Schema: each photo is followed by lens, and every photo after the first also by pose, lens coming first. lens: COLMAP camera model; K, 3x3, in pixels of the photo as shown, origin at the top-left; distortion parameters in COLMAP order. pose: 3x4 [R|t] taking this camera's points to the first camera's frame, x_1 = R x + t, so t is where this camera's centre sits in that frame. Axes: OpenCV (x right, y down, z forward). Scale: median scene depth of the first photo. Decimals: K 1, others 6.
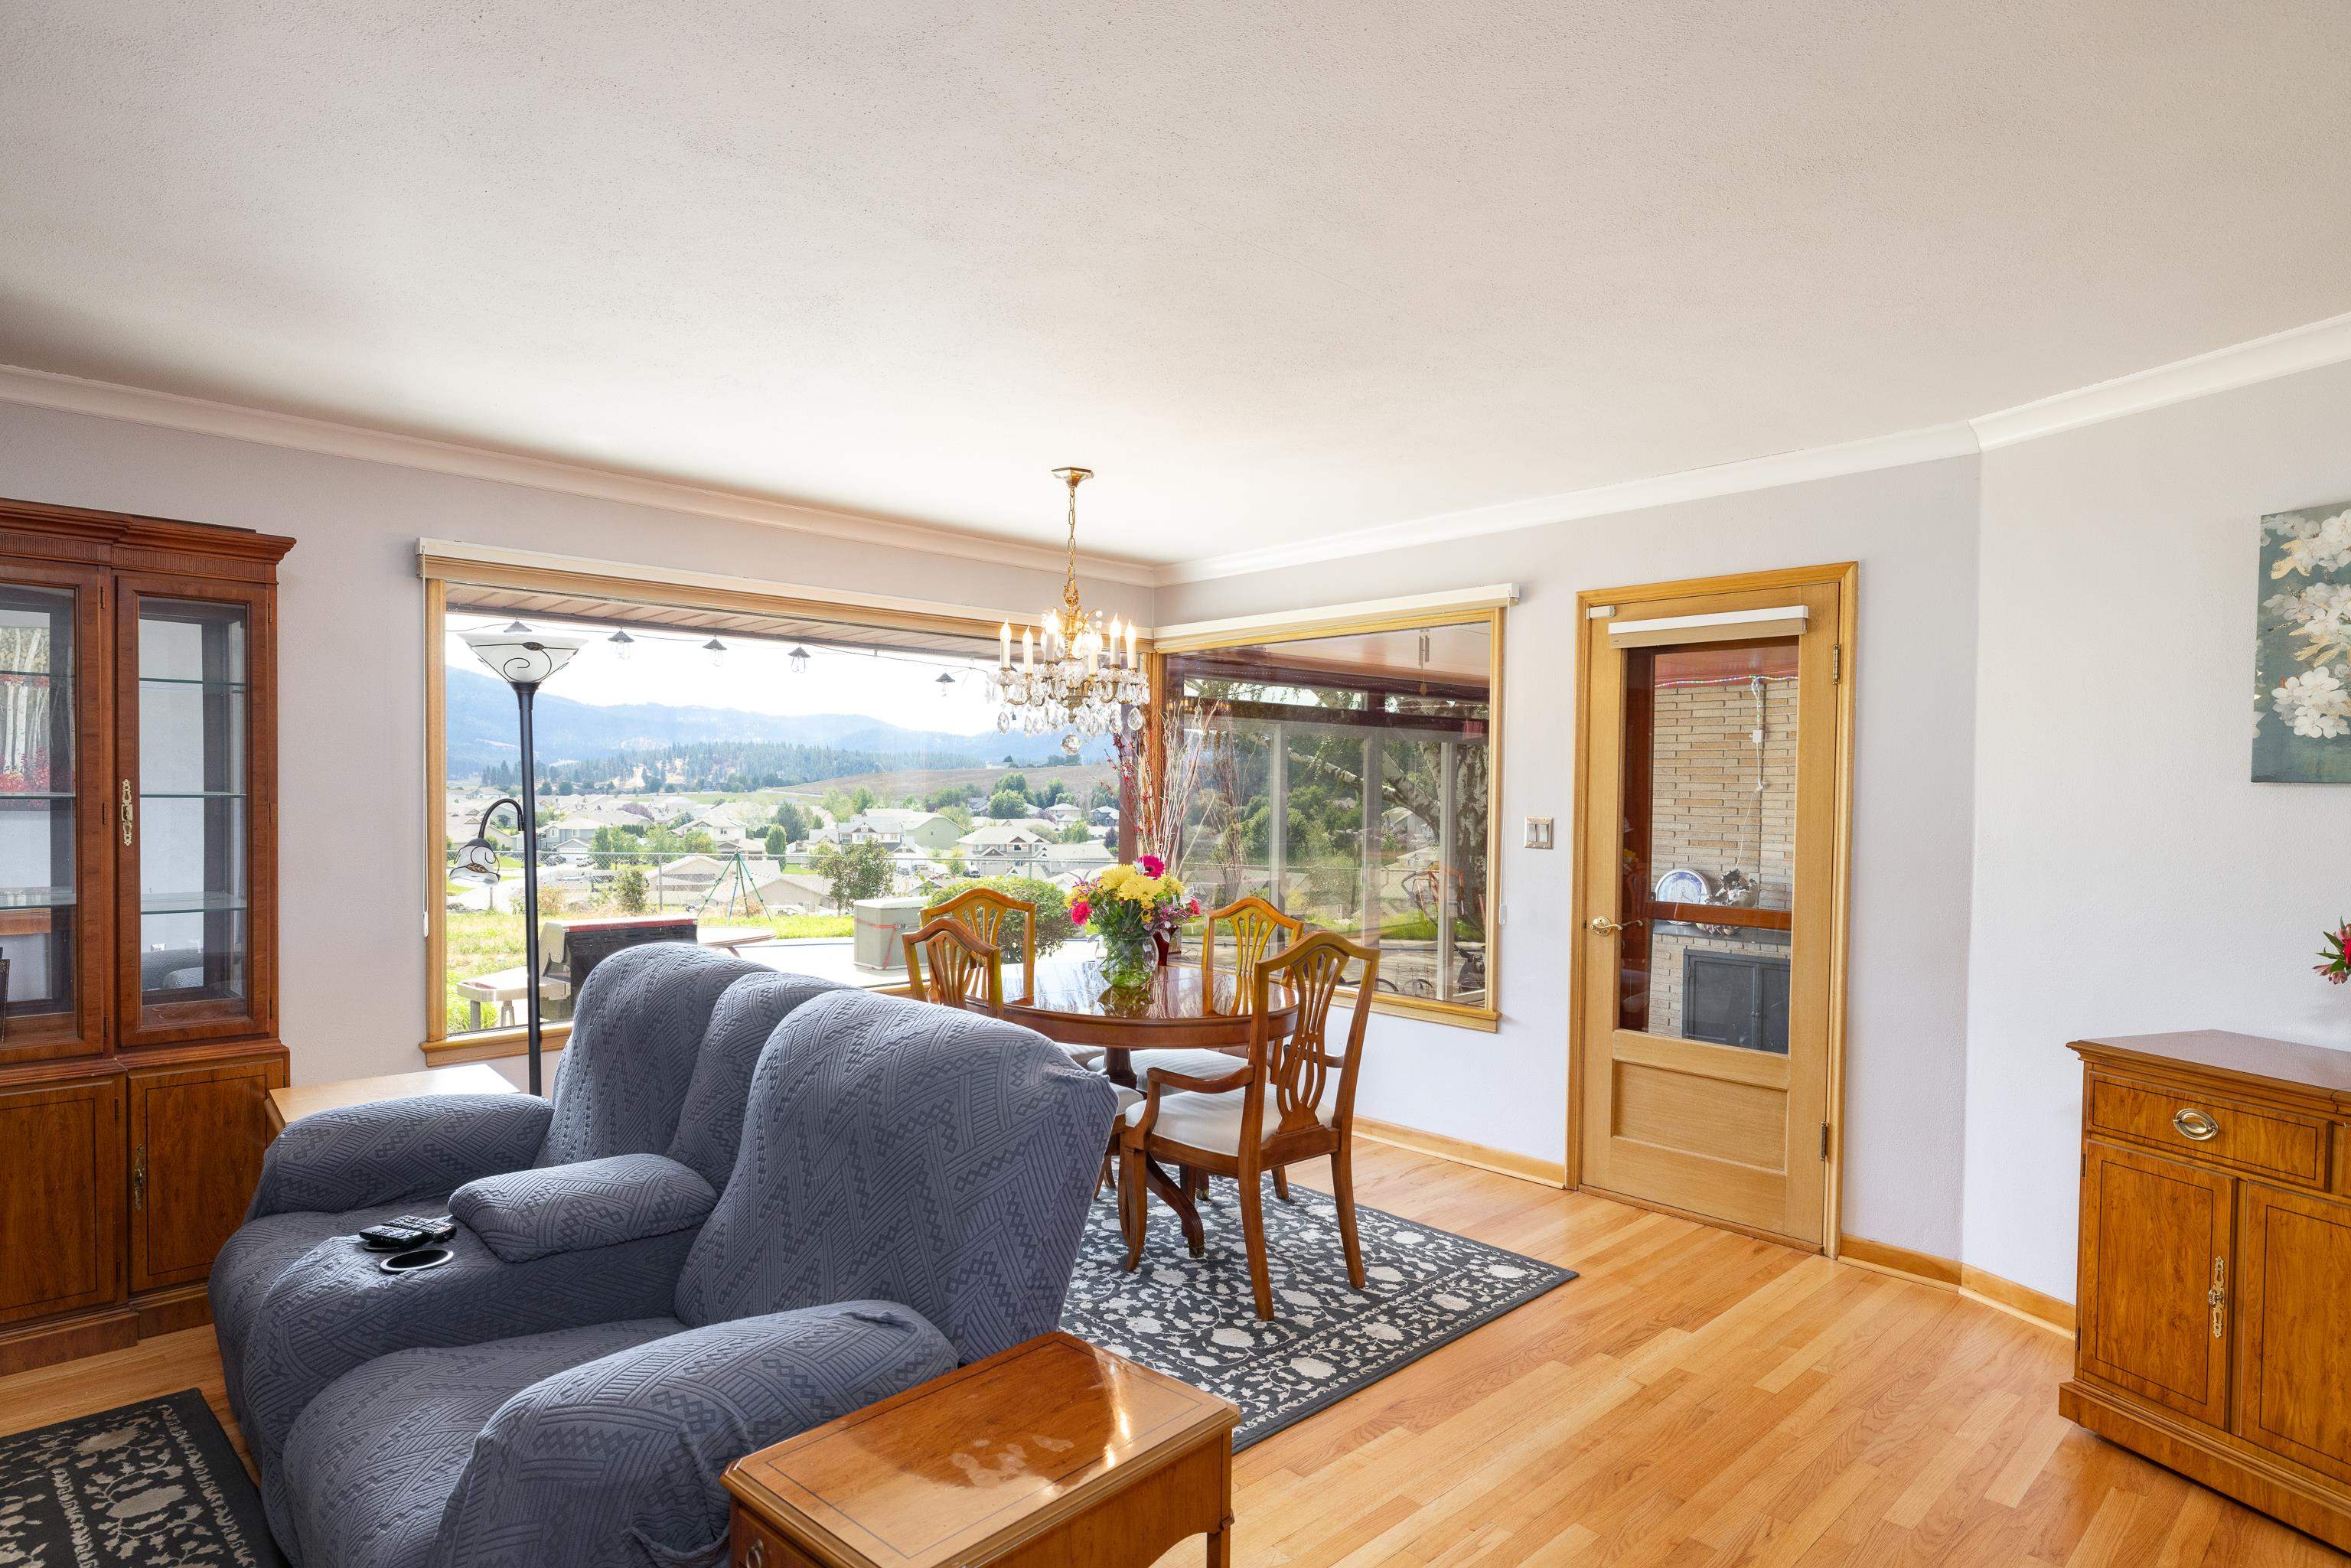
lens RADIAL K [[1335.5, 0, 1228.9], [0, 1335.5, 821.5], [0, 0, 1]] dist [0.000402, -0.001065]
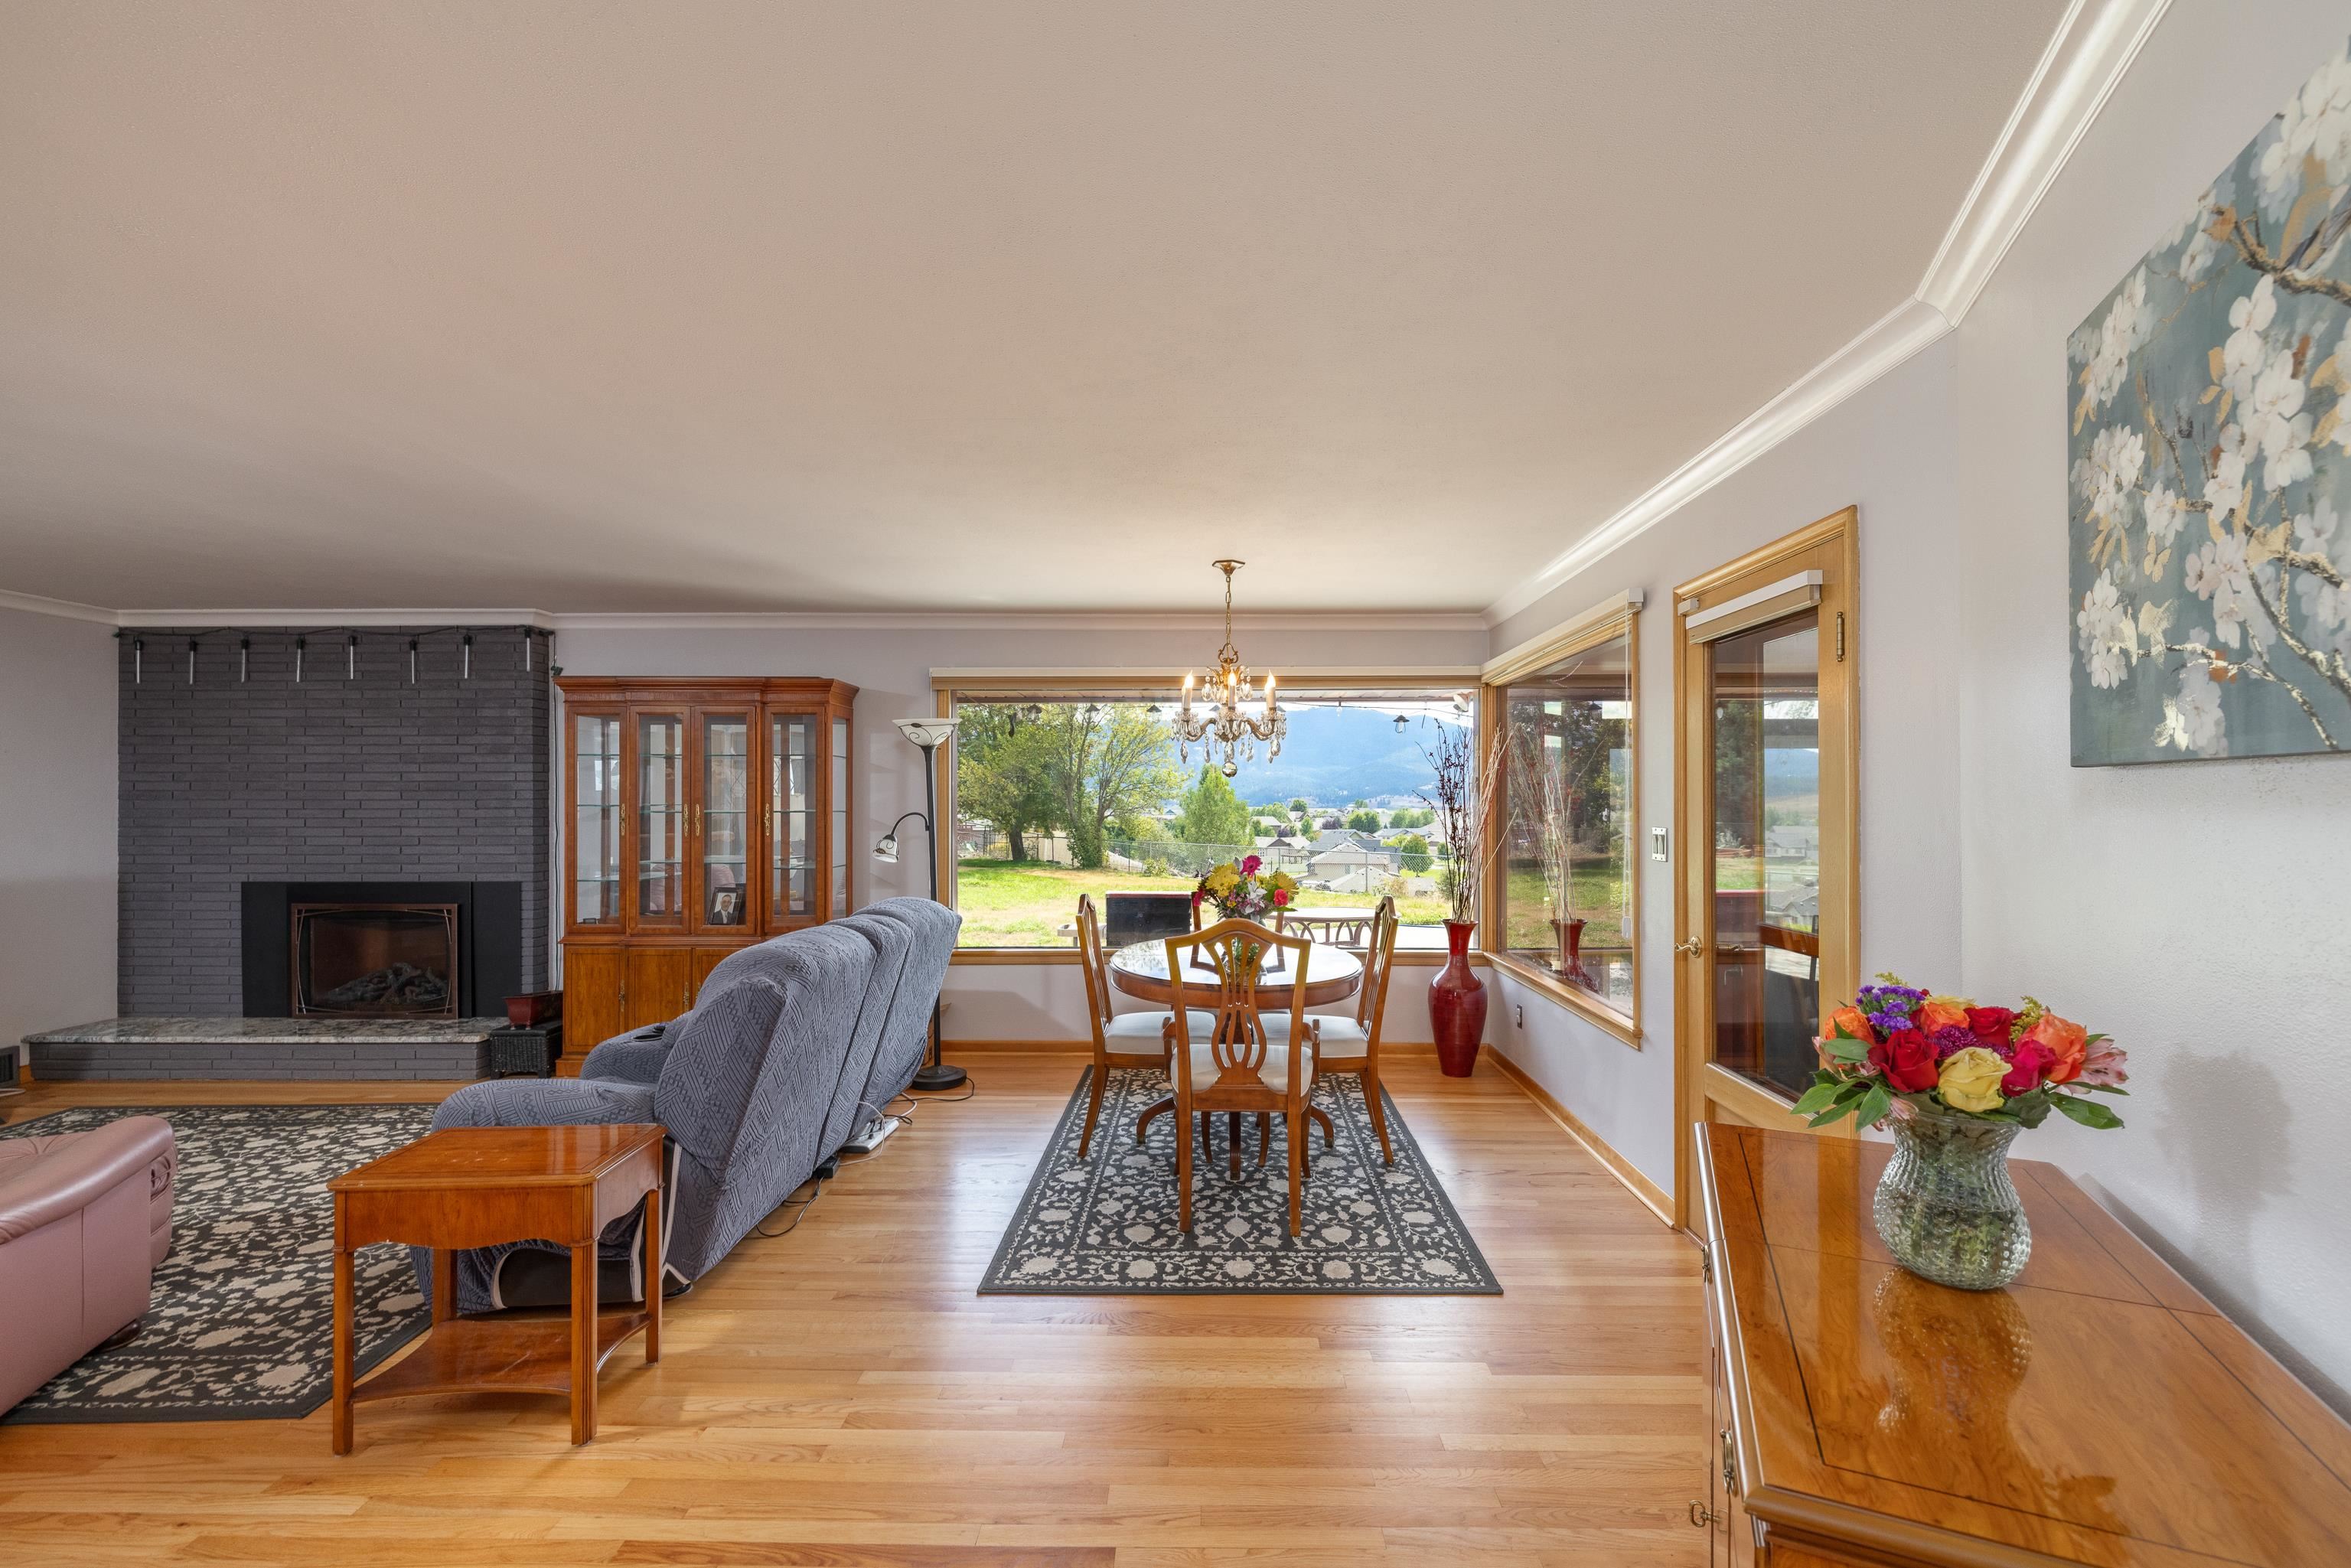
lens RADIAL K [[1034.0, 0, 1159.8], [0, 1034.0, 804.1], [0, 0, 1]] dist [-0.002588, -0.000390]
pose [[0.685703, -0.011054, -0.727797, 0.250405], [-0.011046, 0.999611, -0.025590, 0.001164], [0.727798, 0.025586, 0.685315, 0.112270]]
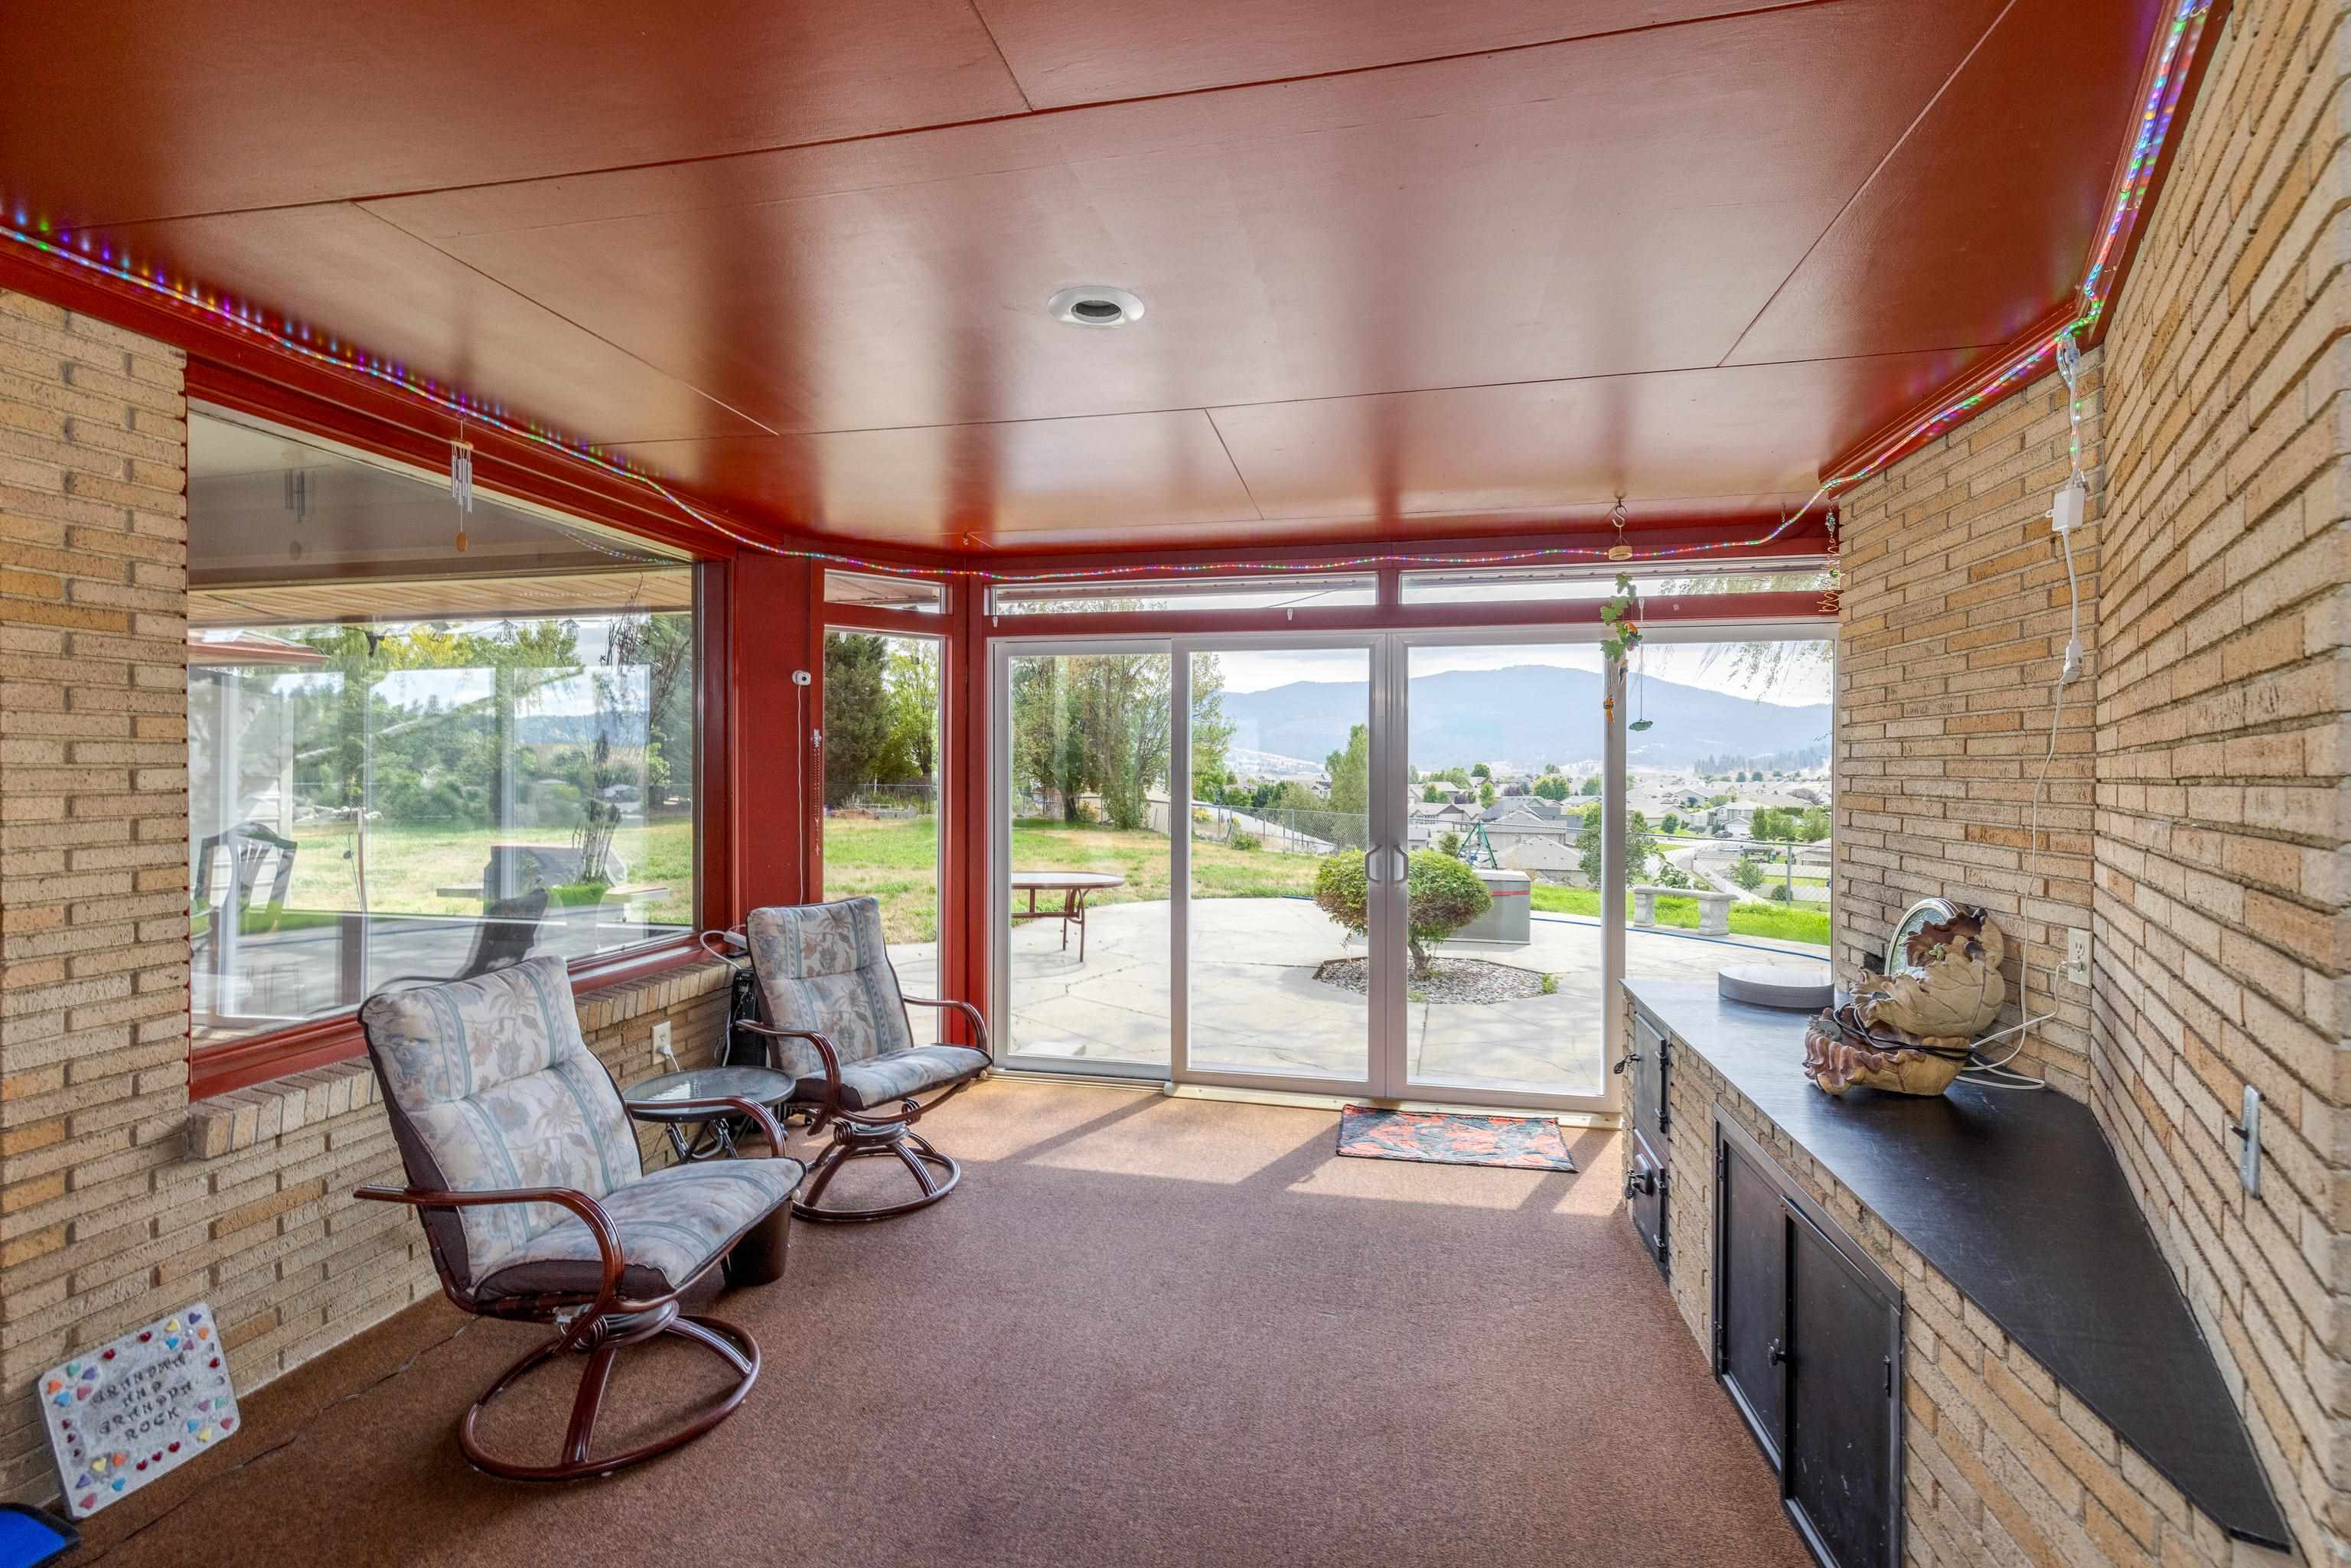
lens RADIAL K [[1034.0, 0, 1137.0], [0, 1034.0, 751.3], [0, 0, 1]] dist [-0.002588, -0.000390]
pose [[0.519326, -0.024594, -0.854222, 0.479473], [-0.018317, 0.999036, -0.039899, 0.009199], [0.854380, 0.036368, 0.518375, 0.659656]]
